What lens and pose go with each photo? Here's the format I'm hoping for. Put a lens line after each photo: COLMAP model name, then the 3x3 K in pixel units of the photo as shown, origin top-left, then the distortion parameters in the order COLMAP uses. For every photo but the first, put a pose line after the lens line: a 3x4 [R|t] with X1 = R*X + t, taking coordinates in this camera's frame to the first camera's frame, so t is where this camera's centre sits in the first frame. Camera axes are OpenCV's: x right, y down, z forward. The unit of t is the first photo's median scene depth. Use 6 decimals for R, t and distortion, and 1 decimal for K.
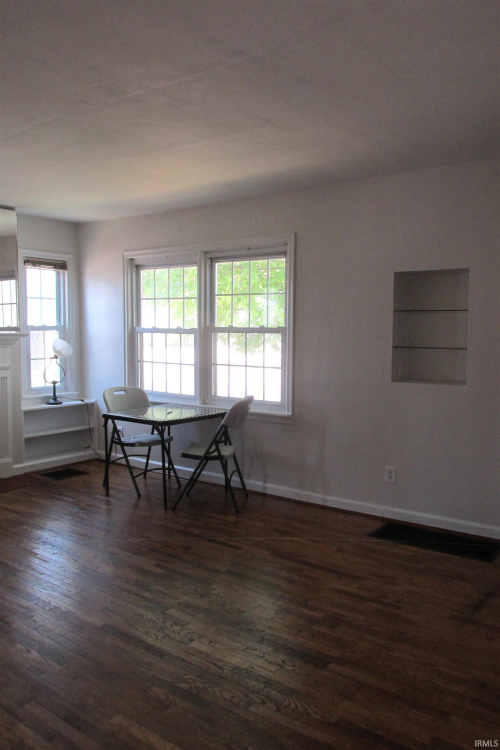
lens RADIAL K [[613.7, 0, 248.3], [0, 613.7, 374.2], [0, 0, 1]] dist [-0.025029, -0.019086]
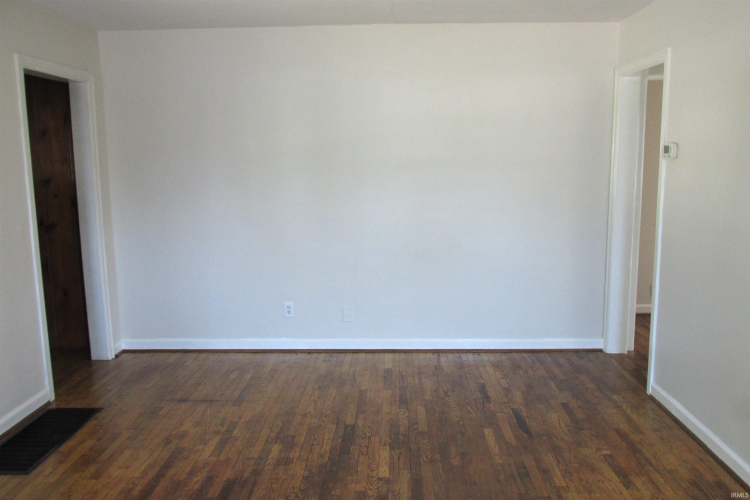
lens RADIAL K [[613.7, 0, 375.3], [0, 613.7, 249.9], [0, 0, 1]] dist [-0.025029, -0.019086]
pose [[-0.582683, -0.105496, 0.805823, -0.829610], [0.082718, 0.978691, 0.187940, -0.135357], [-0.808479, 0.176166, -0.561541, 1.421968]]
